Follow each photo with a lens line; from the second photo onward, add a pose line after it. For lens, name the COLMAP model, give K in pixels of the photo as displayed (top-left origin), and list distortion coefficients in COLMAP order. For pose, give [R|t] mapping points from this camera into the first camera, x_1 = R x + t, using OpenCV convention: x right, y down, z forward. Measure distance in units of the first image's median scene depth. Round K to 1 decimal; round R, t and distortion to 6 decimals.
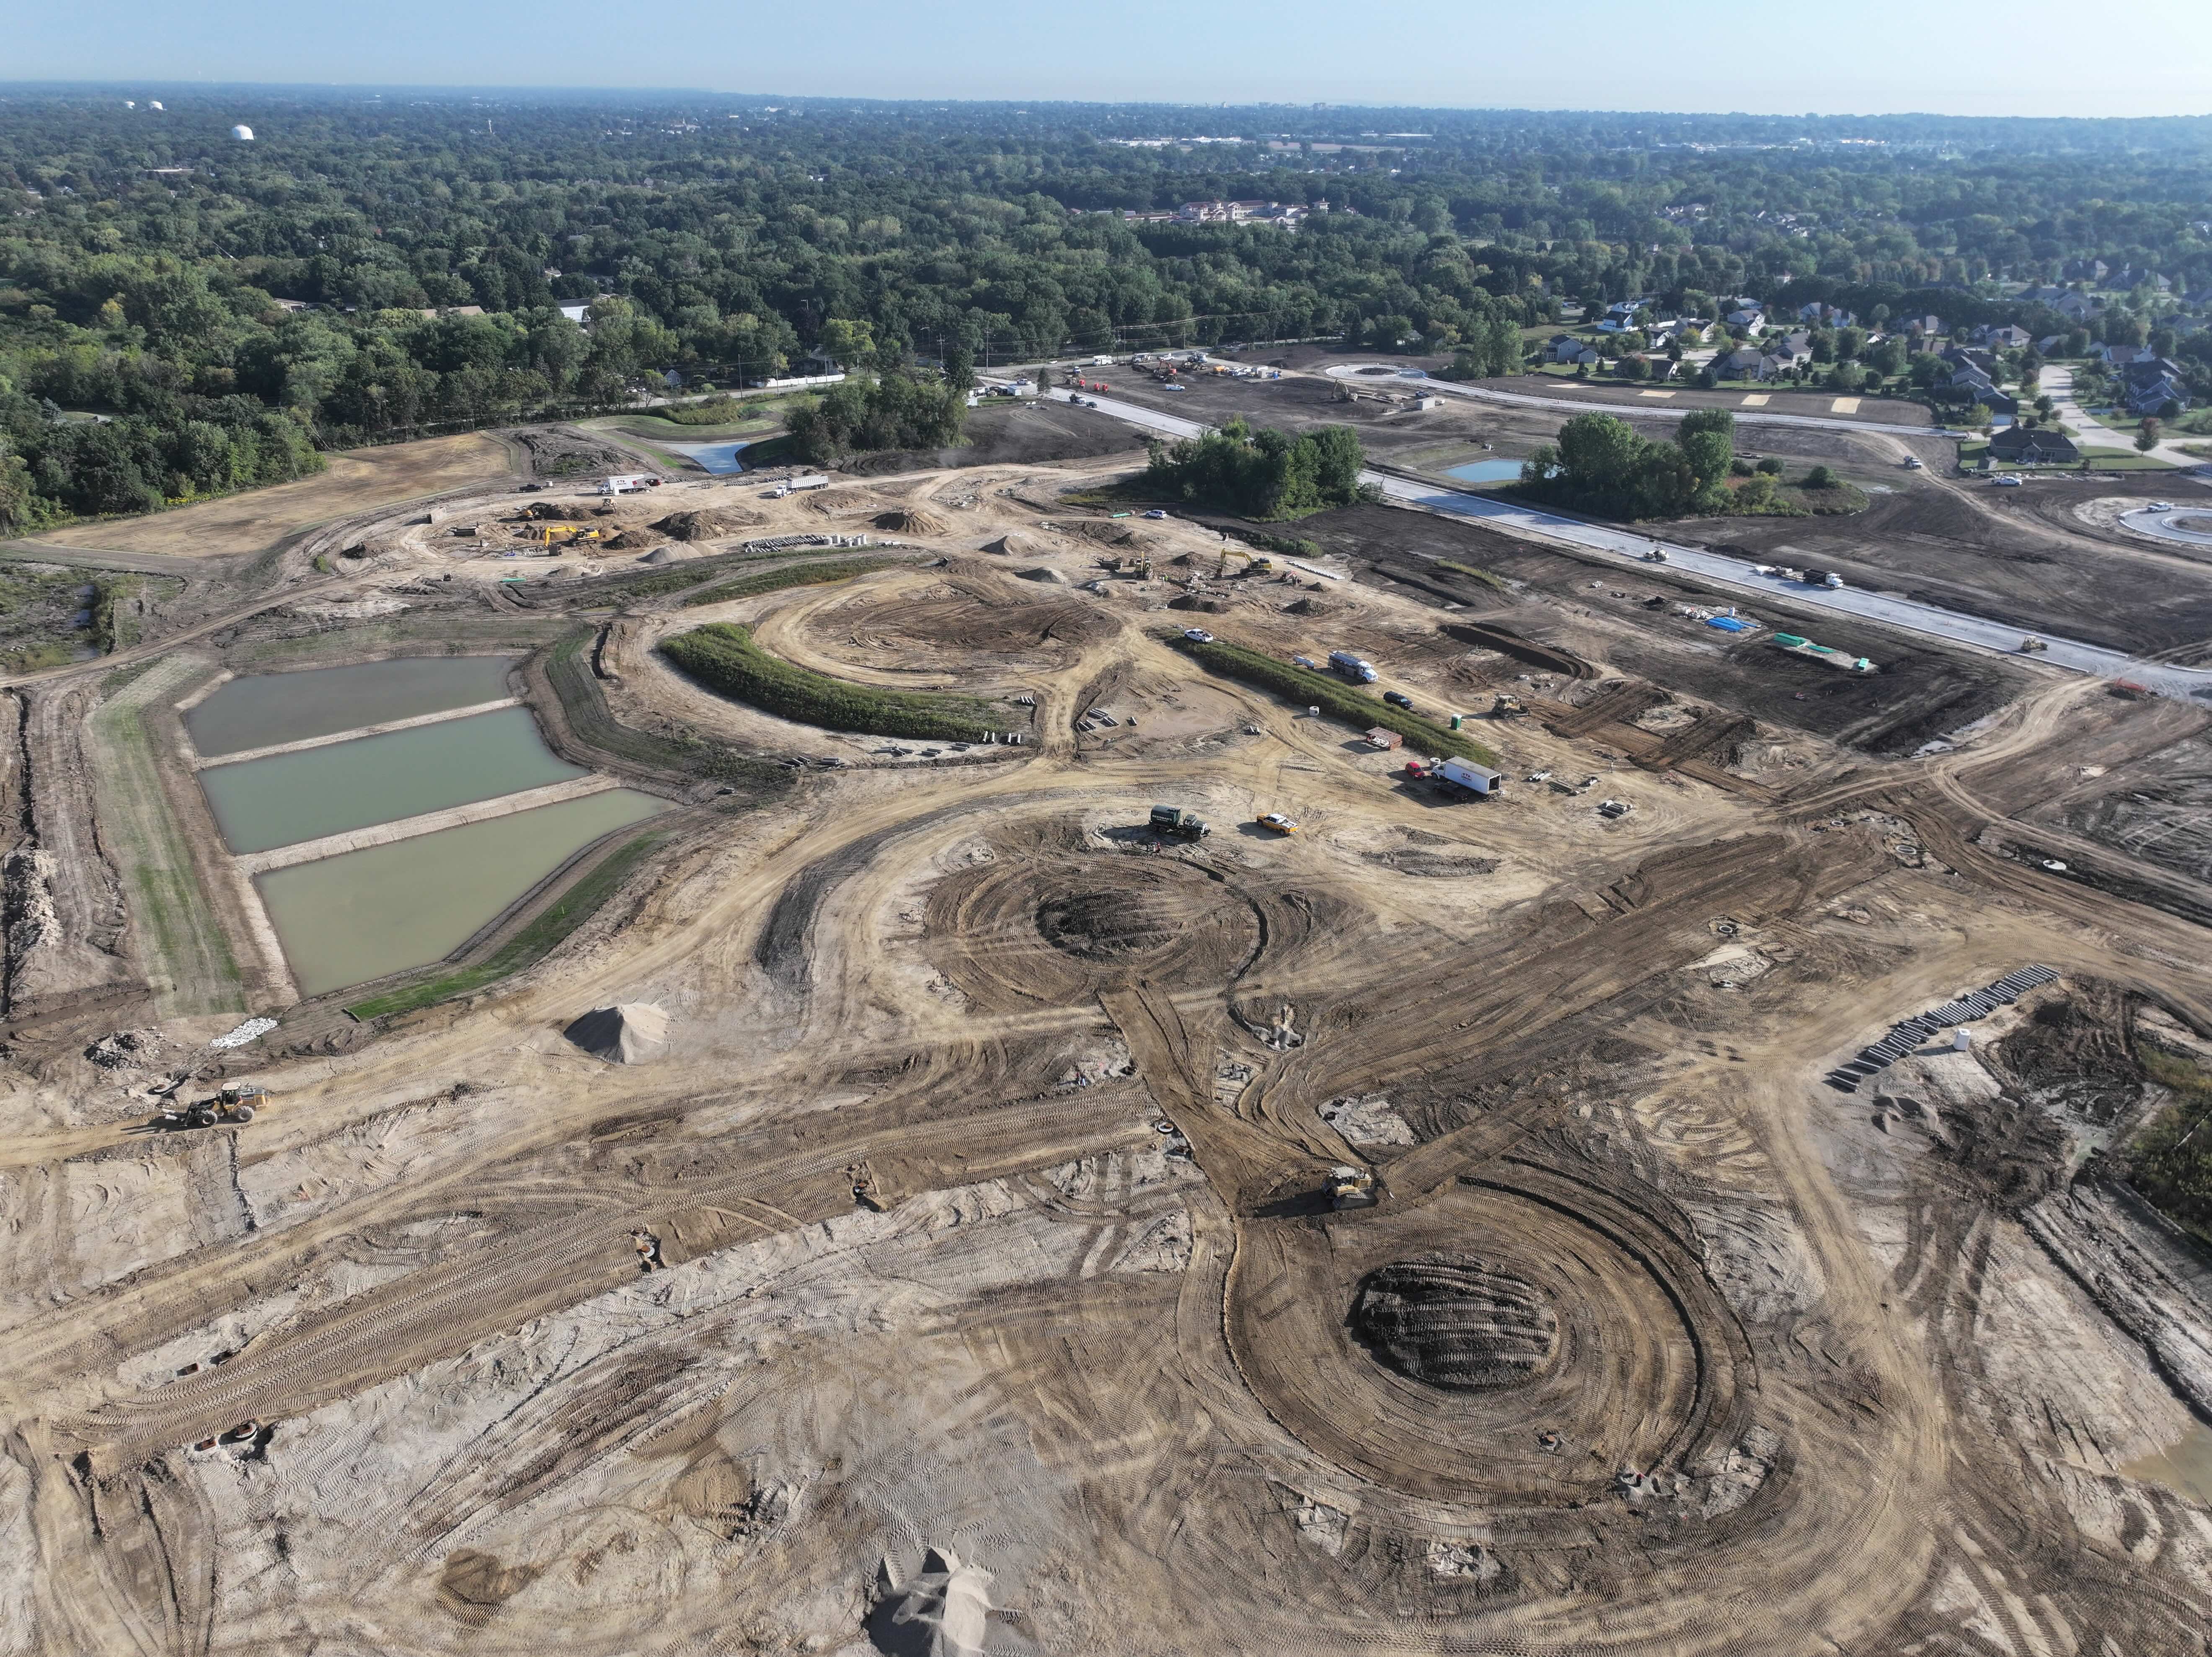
lens RADIAL K [[1542.6, 0, 1106.0], [0, 1542.6, 828.5], [0, 0, 1]] dist [0.001655, 0.012729]
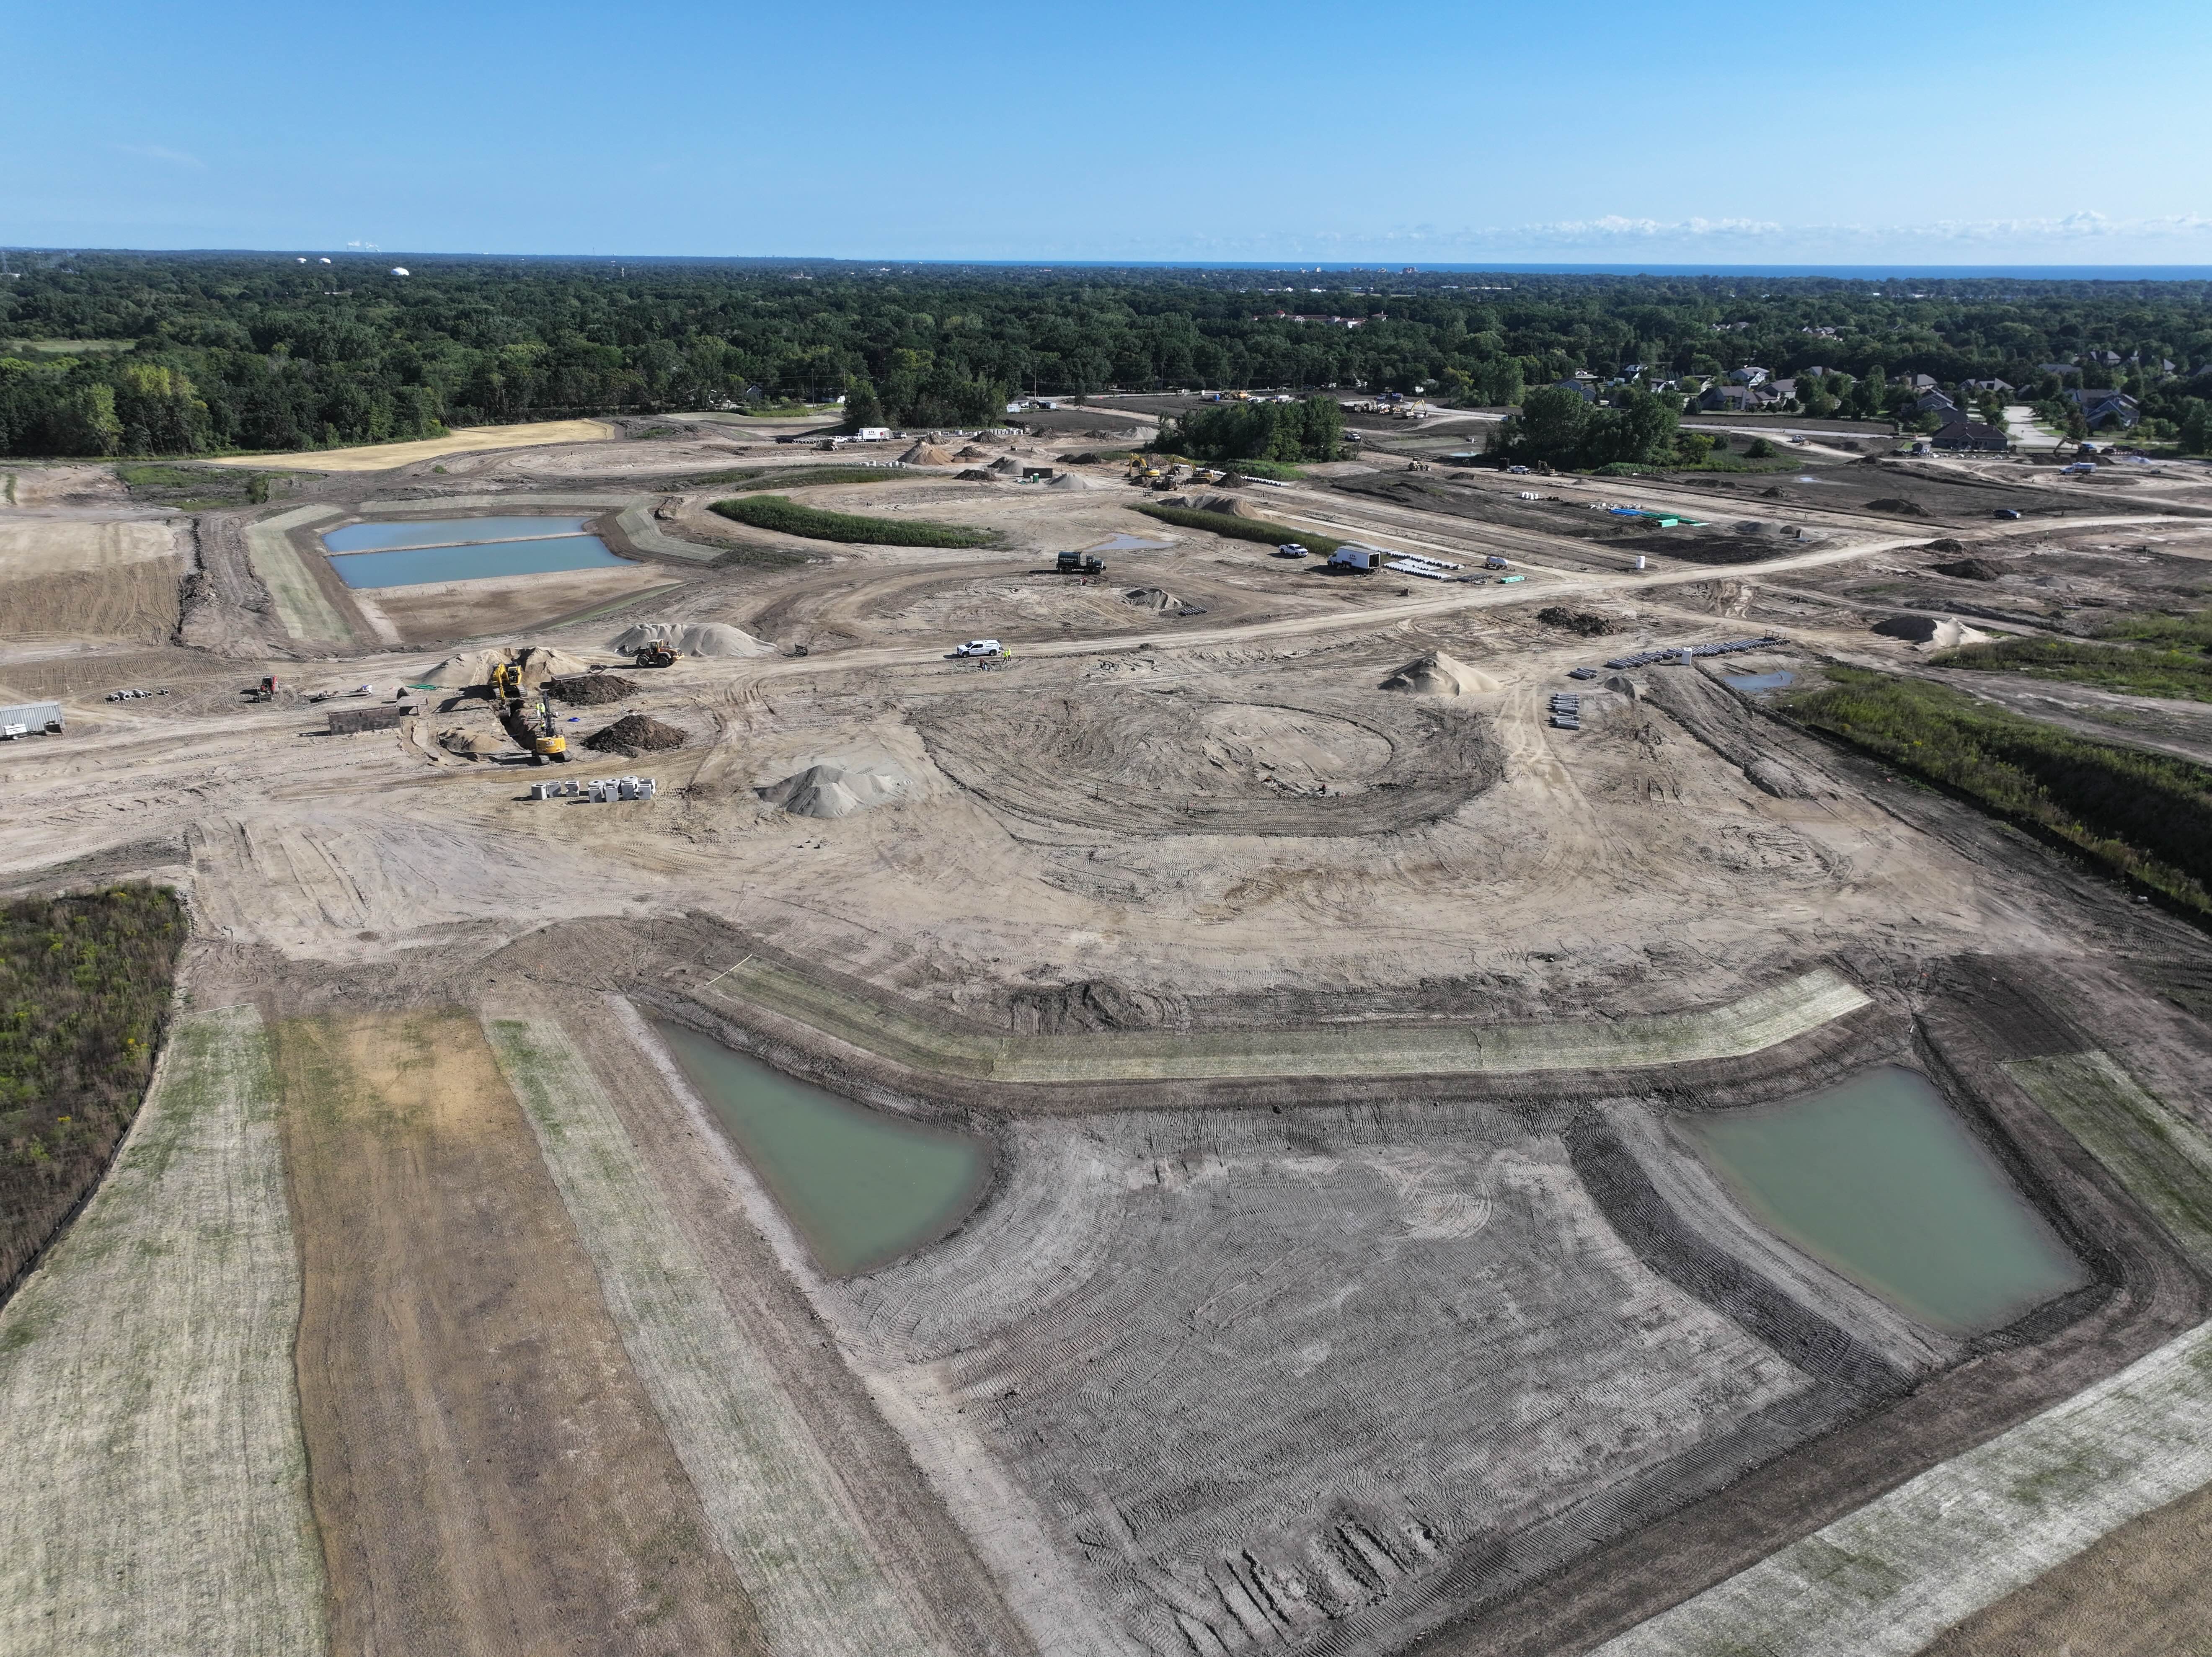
lens RADIAL K [[1540.2, 0, 1106.0], [0, 1540.2, 828.5], [0, 0, 1]] dist [0.008839, -0.001956]
pose [[0.998010, 0.026894, -0.057025, 0.048778], [-0.032219, 0.994992, -0.094621, 0.124921], [0.054194, 0.096270, 0.993879, -0.077144]]
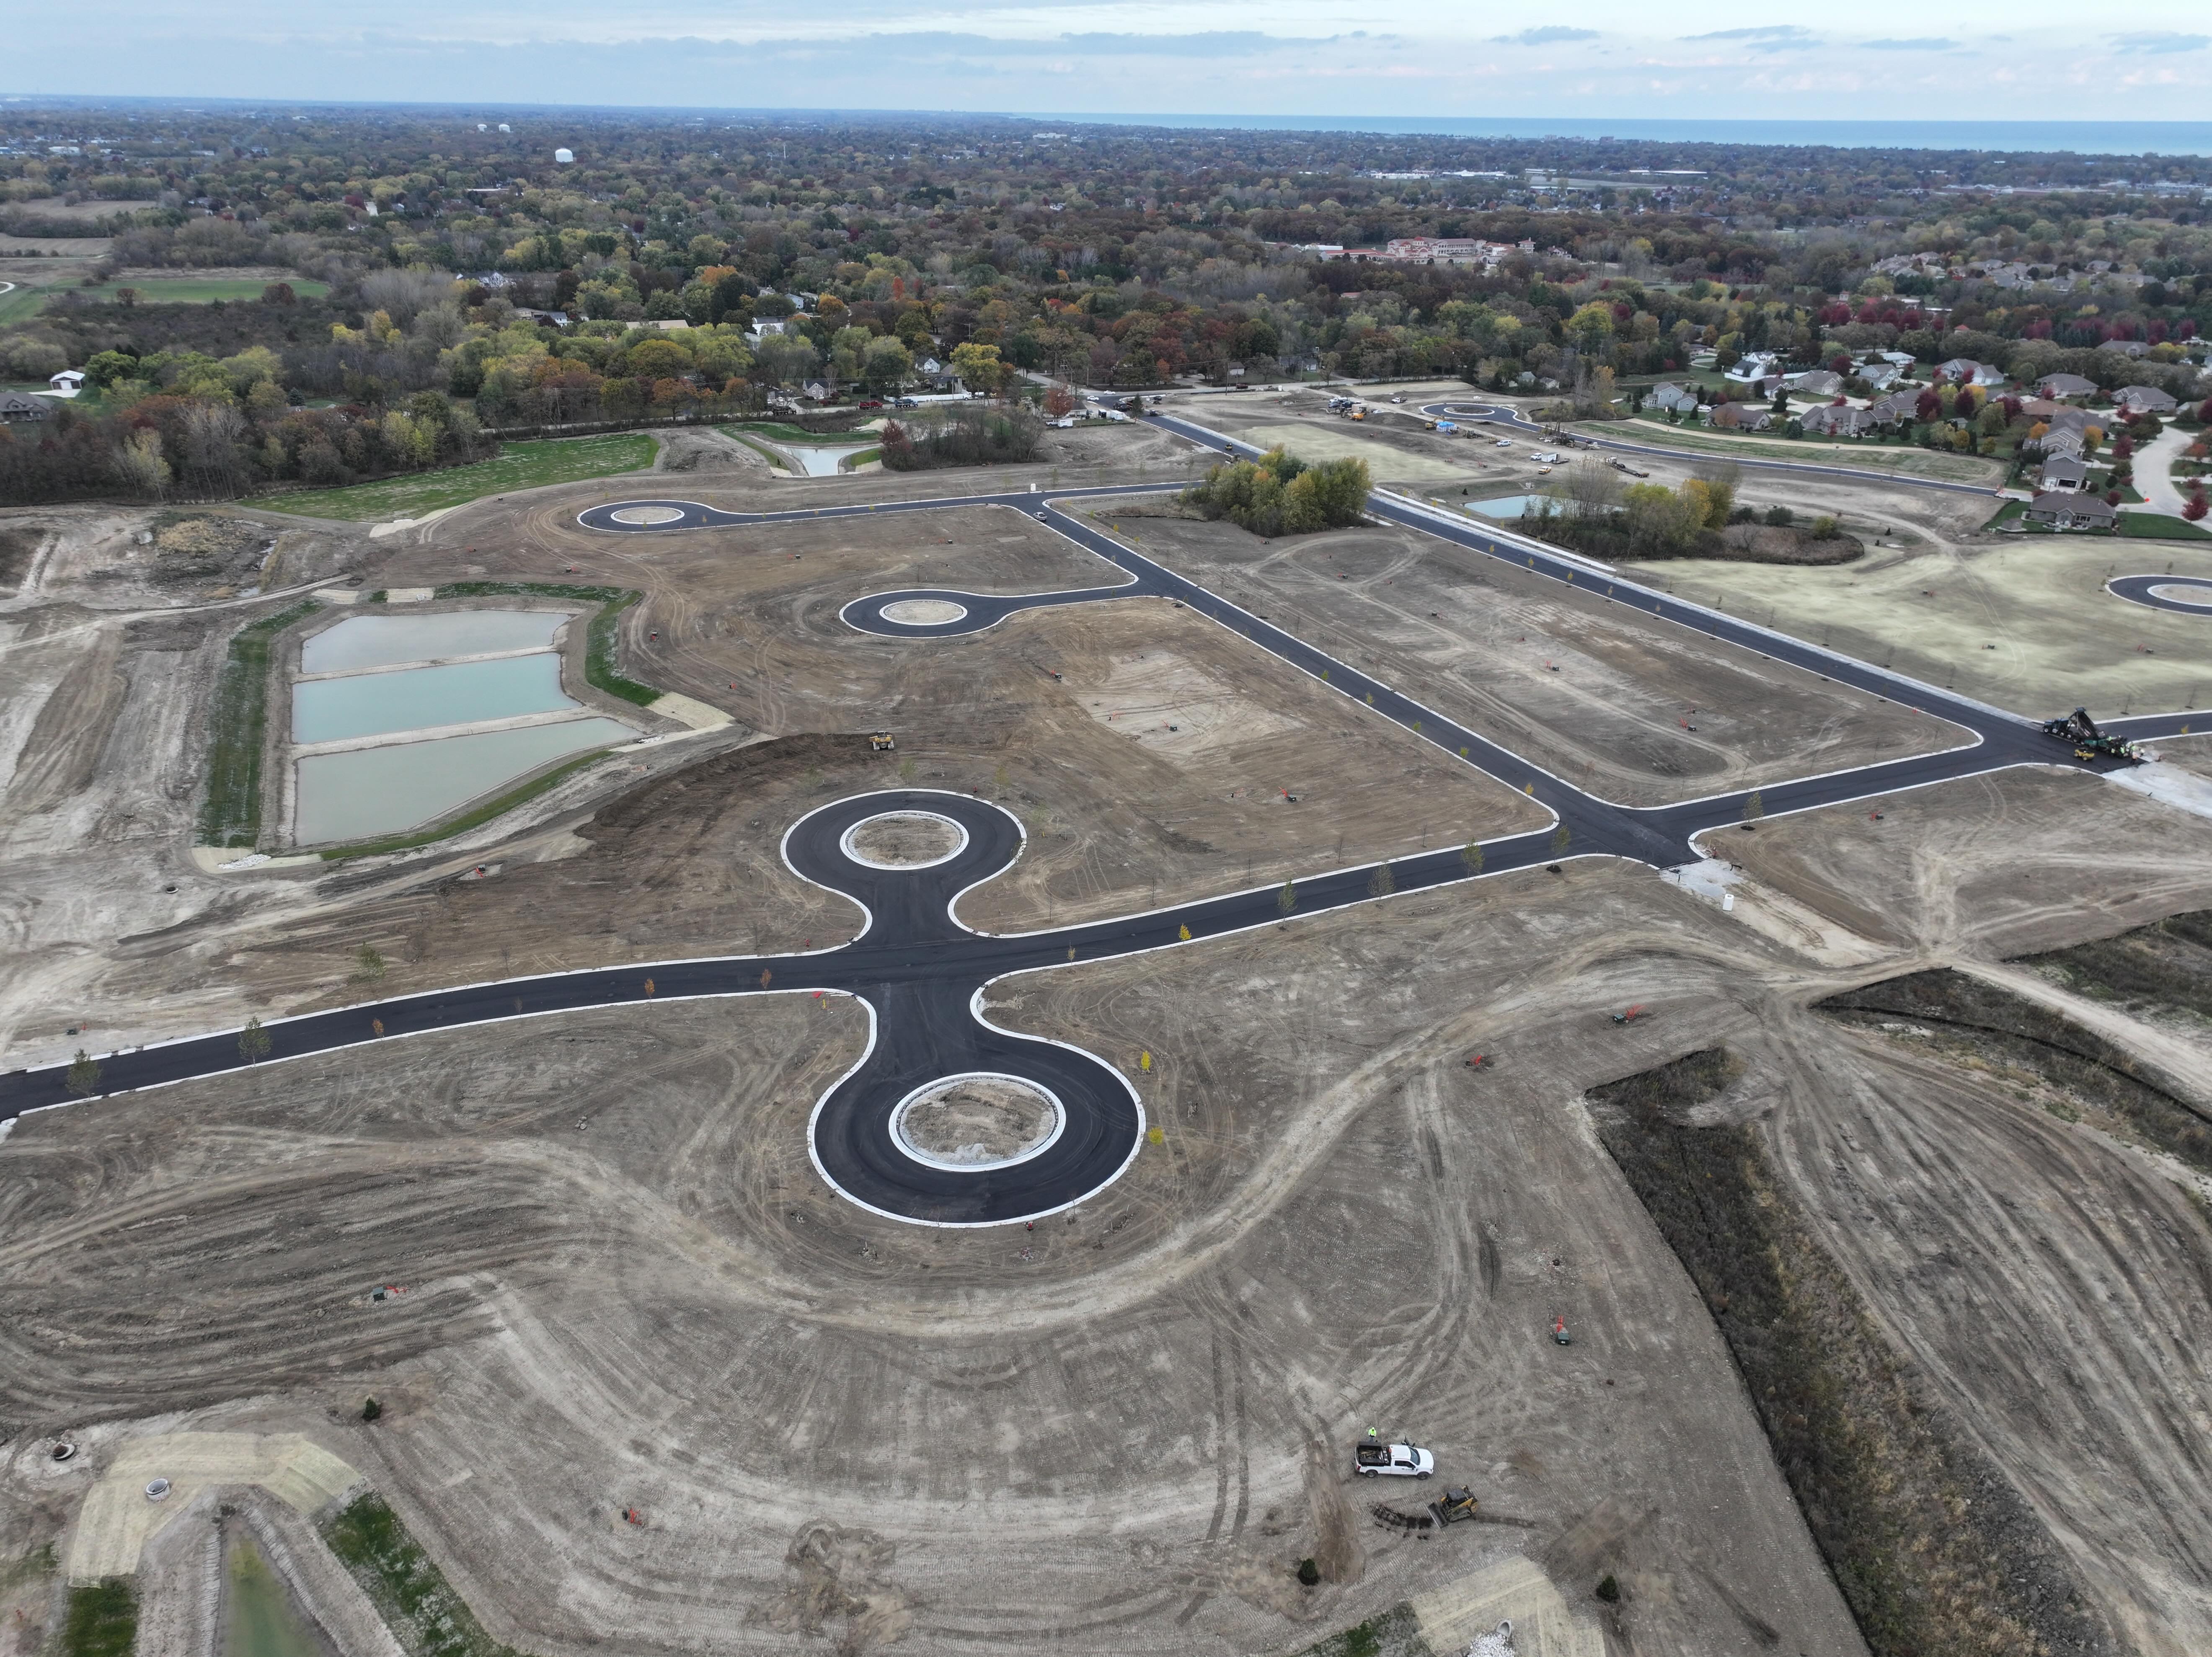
lens RADIAL K [[1540.2, 0, 1106.0], [0, 1540.2, 828.5], [0, 0, 1]] dist [0.008839, -0.001956]
pose [[0.985008, 0.081999, -0.151775, 0.124812], [-0.084172, 0.996420, -0.007939, 0.017192], [0.150580, 0.020595, 0.988383, -0.070345]]
